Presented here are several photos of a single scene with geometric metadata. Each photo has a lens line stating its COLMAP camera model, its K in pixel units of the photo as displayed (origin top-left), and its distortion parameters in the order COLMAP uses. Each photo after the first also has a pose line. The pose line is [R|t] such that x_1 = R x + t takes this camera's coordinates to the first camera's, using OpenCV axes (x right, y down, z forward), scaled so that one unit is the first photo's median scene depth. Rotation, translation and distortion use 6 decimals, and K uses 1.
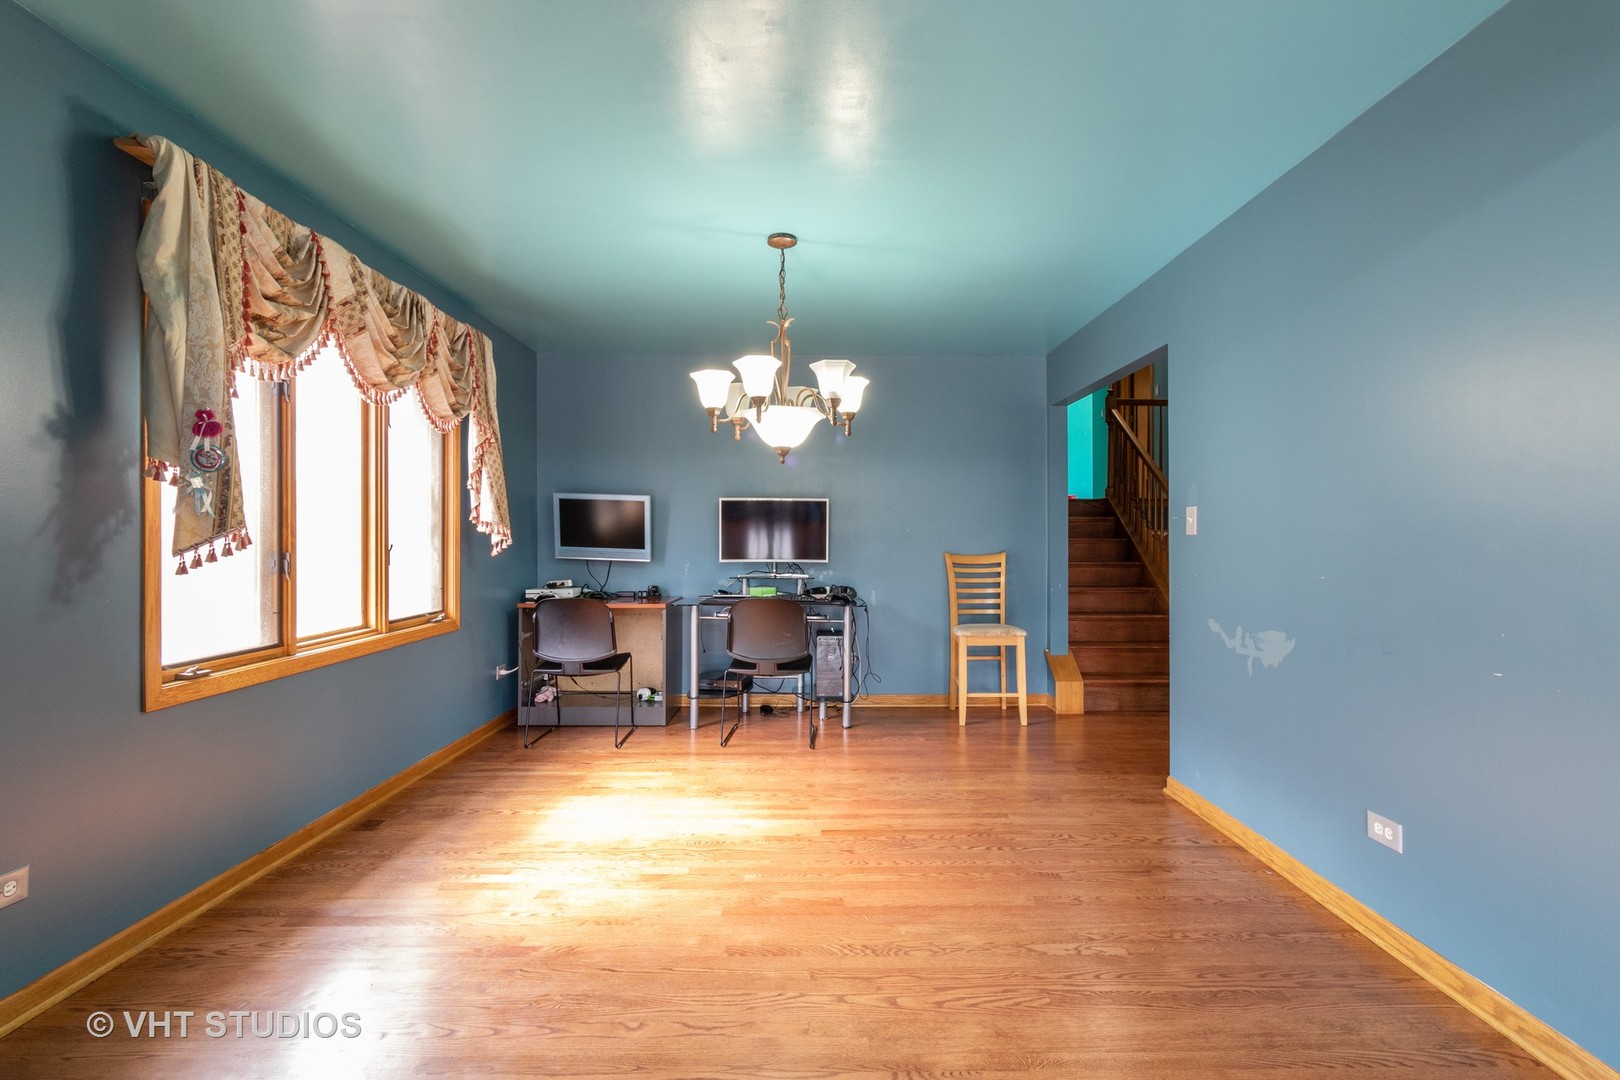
lens RADIAL K [[753.1, 0, 817.8], [0, 753.1, 532.7], [0, 0, 1]] dist [0.005987, 0.000270]
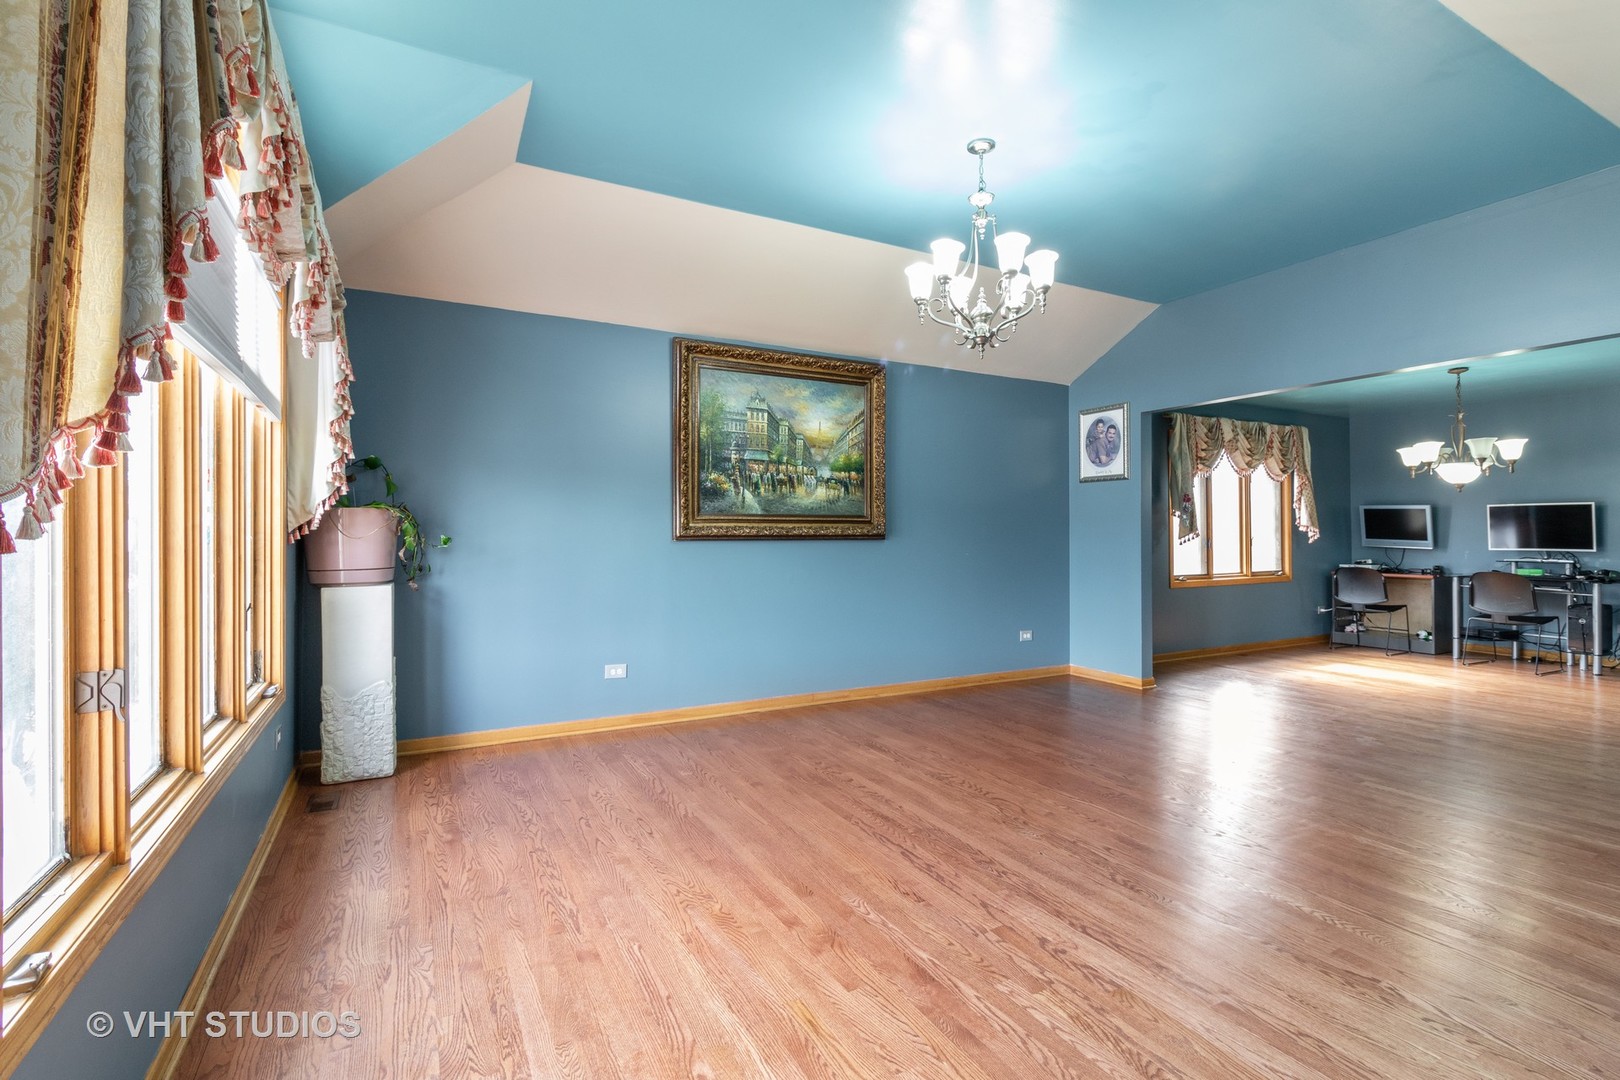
lens RADIAL K [[753.1, 0, 824.2], [0, 753.1, 531.3], [0, 0, 1]] dist [0.005987, 0.000270]
pose [[0.474794, -0.006002, -0.880076, 0.756520], [0.009381, 0.999954, -0.001758, -0.007697], [0.880047, -0.007422, 0.474829, -1.110998]]
